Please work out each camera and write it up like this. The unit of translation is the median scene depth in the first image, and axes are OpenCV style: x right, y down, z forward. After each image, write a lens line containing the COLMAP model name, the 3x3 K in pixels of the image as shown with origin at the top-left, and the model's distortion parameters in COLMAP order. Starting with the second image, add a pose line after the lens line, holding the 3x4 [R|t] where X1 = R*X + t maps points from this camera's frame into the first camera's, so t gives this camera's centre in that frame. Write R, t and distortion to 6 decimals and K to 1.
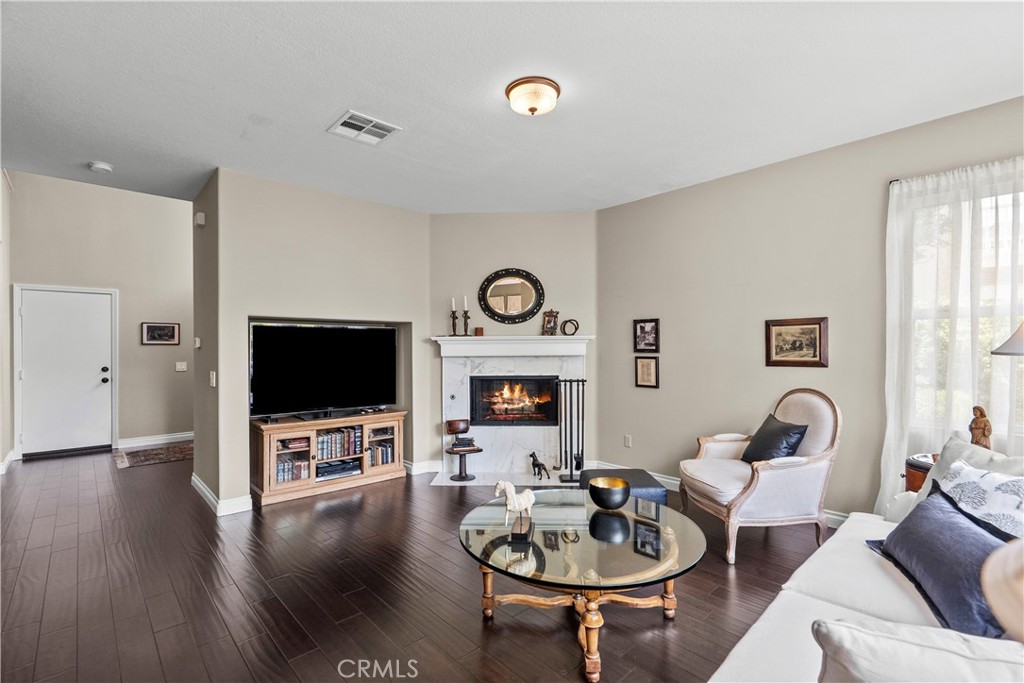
lens RADIAL K [[467.1, 0, 513.6], [0, 467.1, 346.5], [0, 0, 1]] dist [-0.002654, 0.000772]
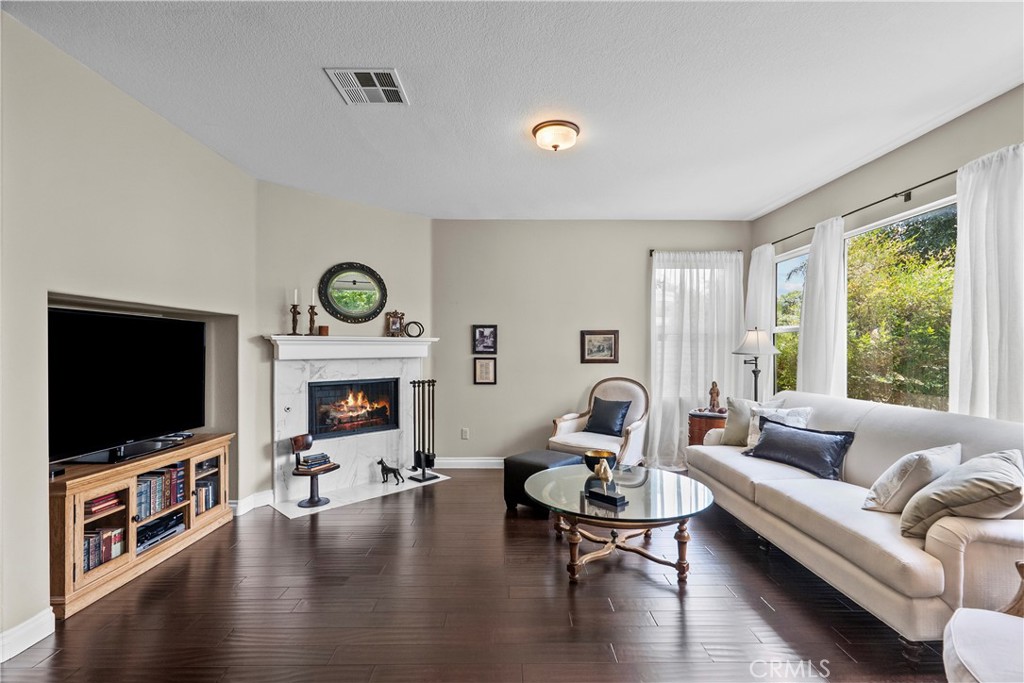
lens RADIAL K [[467.1, 0, 516.3], [0, 467.1, 343.5], [0, 0, 1]] dist [-0.002654, 0.000772]
pose [[0.672910, 0.013058, 0.739609, -0.489070], [-0.005408, 0.999904, -0.012733, 0.001422], [-0.739705, 0.004568, 0.672916, 0.158837]]
